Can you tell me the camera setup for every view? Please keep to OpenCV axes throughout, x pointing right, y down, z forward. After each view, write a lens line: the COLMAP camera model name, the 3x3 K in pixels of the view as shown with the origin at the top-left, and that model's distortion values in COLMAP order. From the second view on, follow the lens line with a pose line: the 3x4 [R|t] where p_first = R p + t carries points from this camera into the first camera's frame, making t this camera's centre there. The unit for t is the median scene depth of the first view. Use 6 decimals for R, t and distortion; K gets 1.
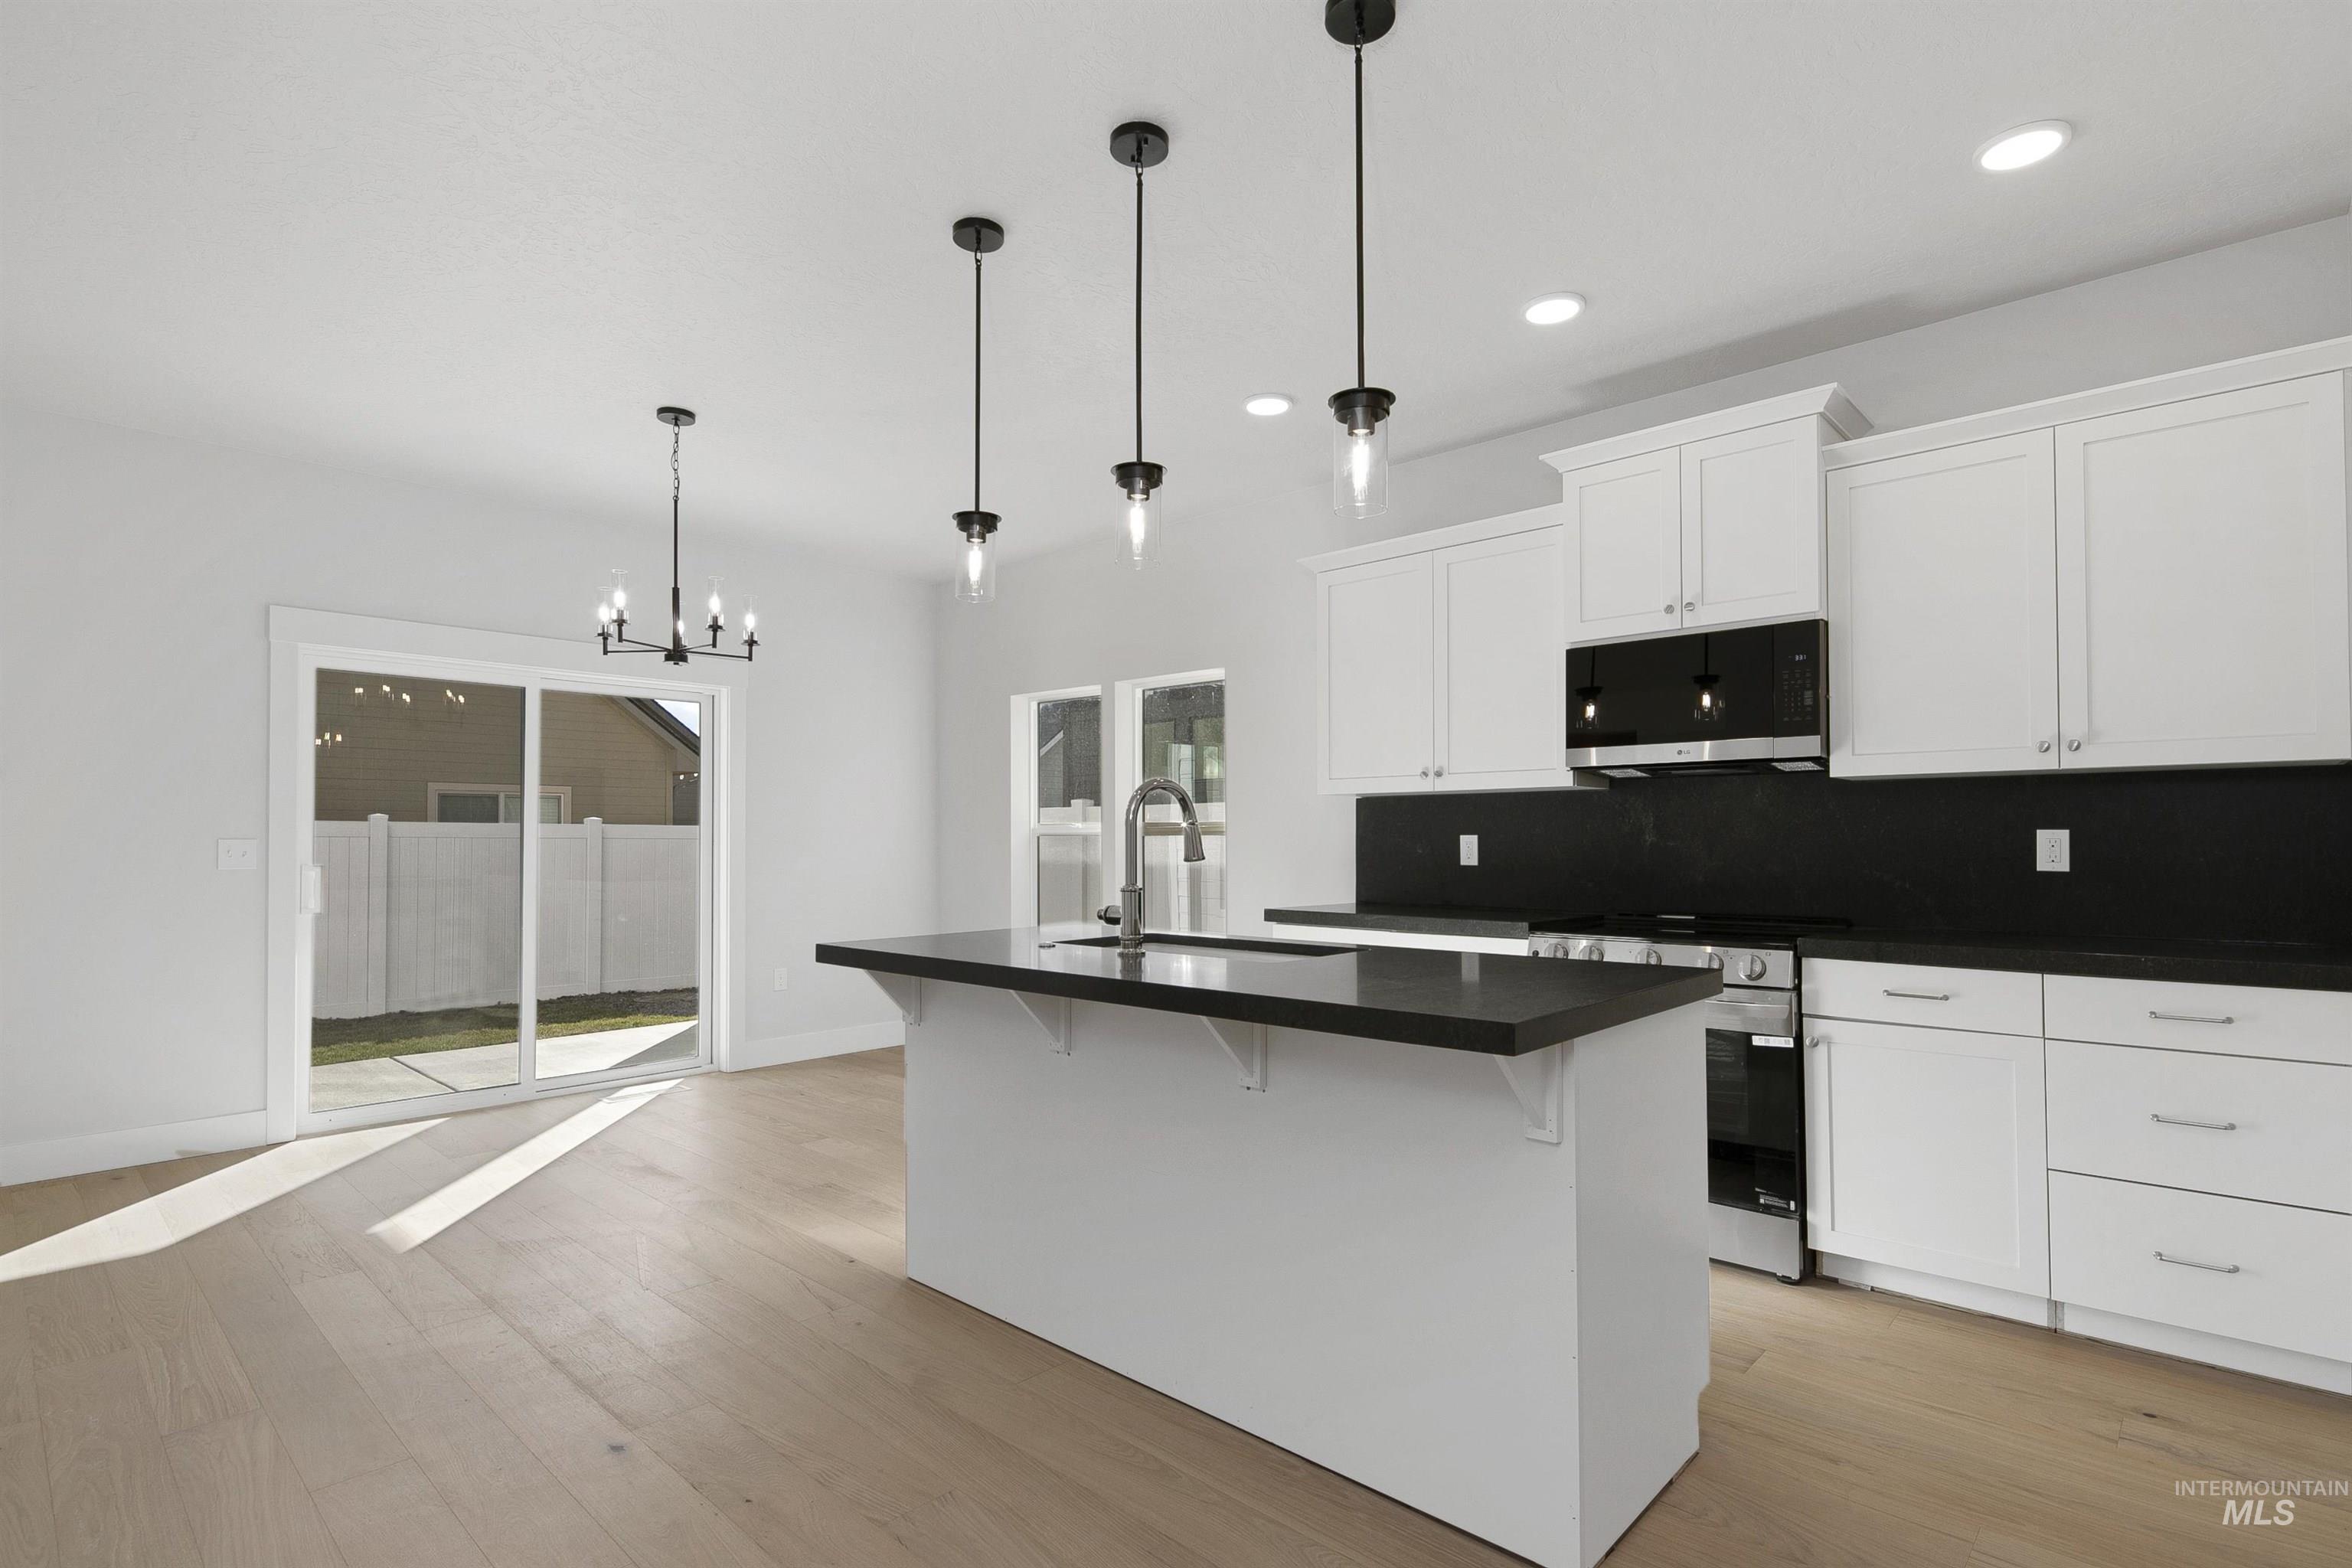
lens RADIAL K [[1151.6, 0, 1173.3], [0, 1151.6, 791.9], [0, 0, 1]] dist [0.016179, 0.000654]
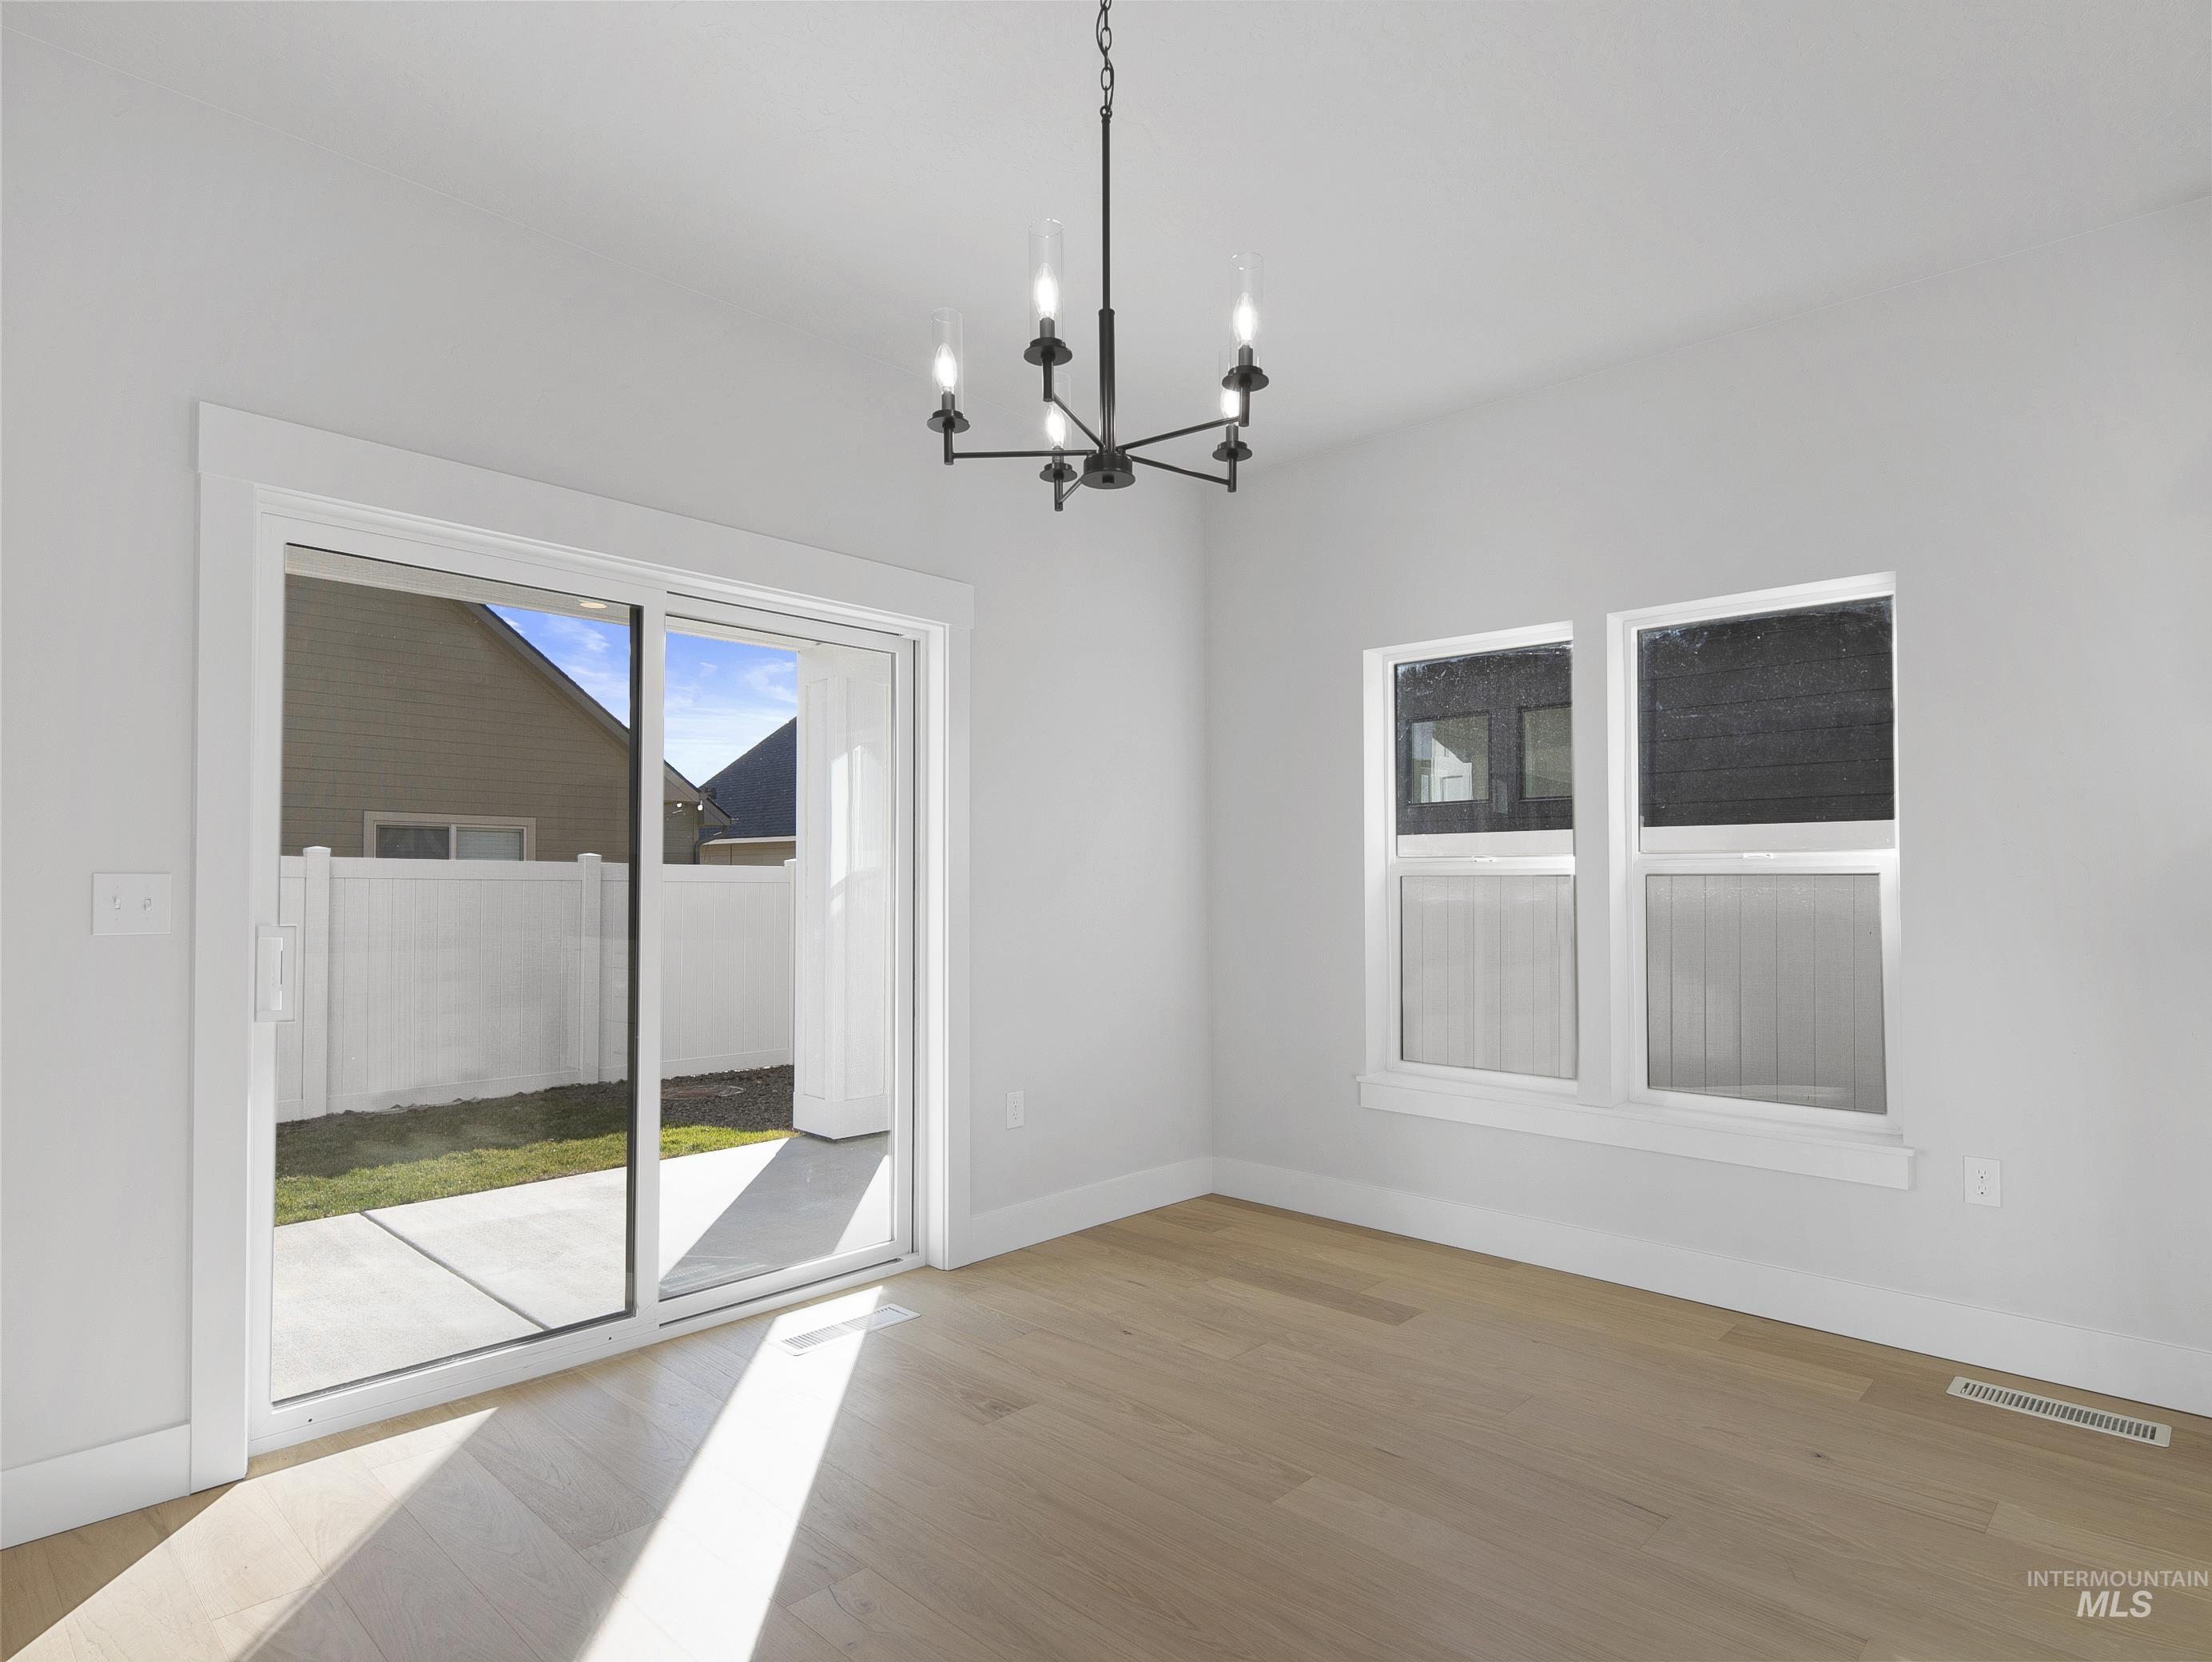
lens RADIAL K [[1214.5, 0, 1110.0], [0, 1214.5, 838.1], [0, 0, 1]] dist [0.006254, -0.001123]
pose [[0.999992, 0.003755, 0.001588, -0.278761], [-0.003758, 0.999990, 0.002270, 0.016533], [-0.001580, -0.002276, 0.999996, 0.344750]]
